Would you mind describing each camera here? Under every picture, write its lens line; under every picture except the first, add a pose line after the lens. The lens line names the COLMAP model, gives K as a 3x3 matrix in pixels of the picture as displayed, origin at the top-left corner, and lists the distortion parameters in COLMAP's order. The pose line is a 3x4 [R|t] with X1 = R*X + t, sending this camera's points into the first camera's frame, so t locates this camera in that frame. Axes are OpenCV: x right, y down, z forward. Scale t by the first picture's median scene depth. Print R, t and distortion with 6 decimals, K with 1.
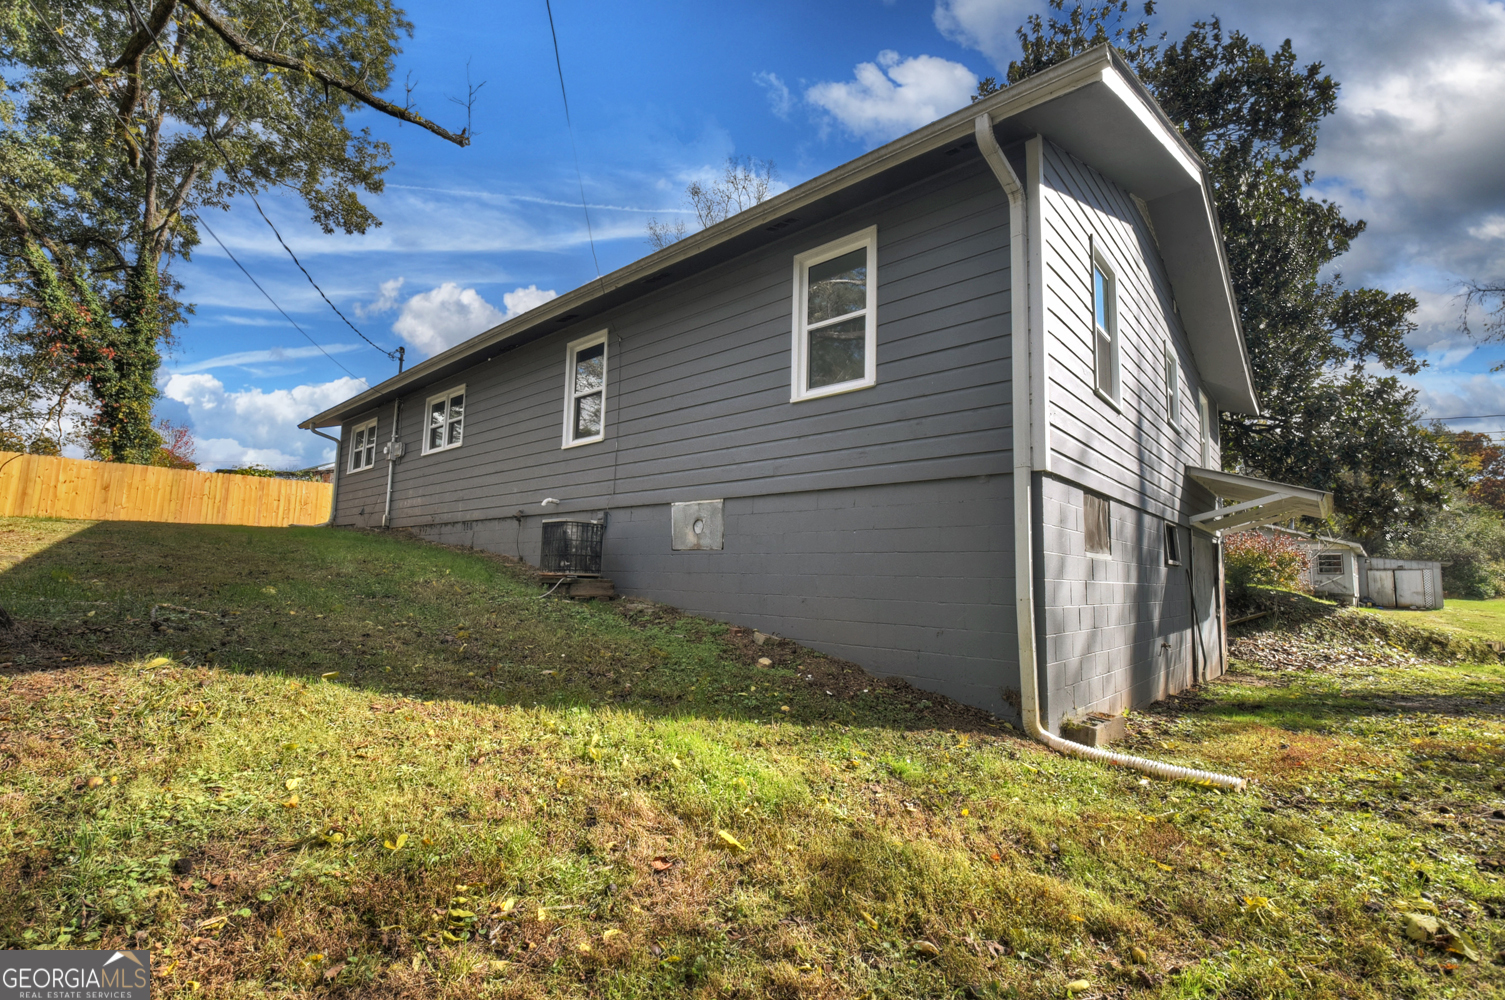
lens RADIAL K [[643.2, 0, 752.5], [0, 643.2, 500.0], [0, 0, 1]] dist [0.001137, -0.000183]
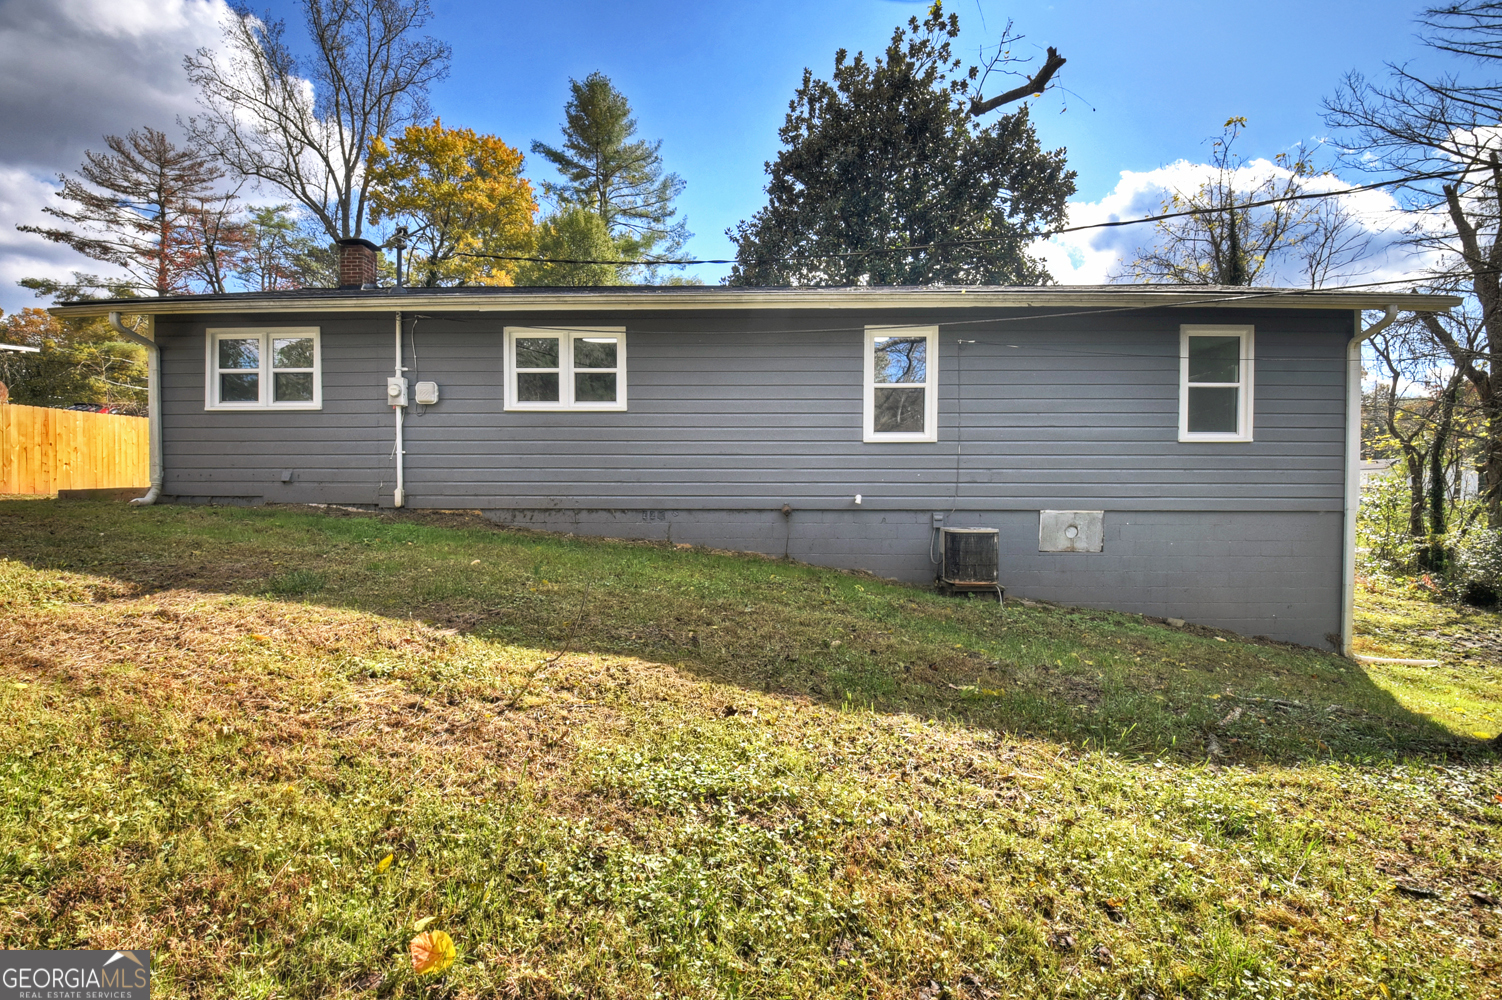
lens RADIAL K [[641.9, 0, 751.0], [0, 641.9, 500.0], [0, 0, 1]] dist [0.001137, -0.000183]
pose [[0.787867, -0.010164, 0.615762, -0.616233], [-0.060162, 0.993811, 0.093381, -0.044504], [-0.612900, -0.110617, 0.782379, 0.214968]]
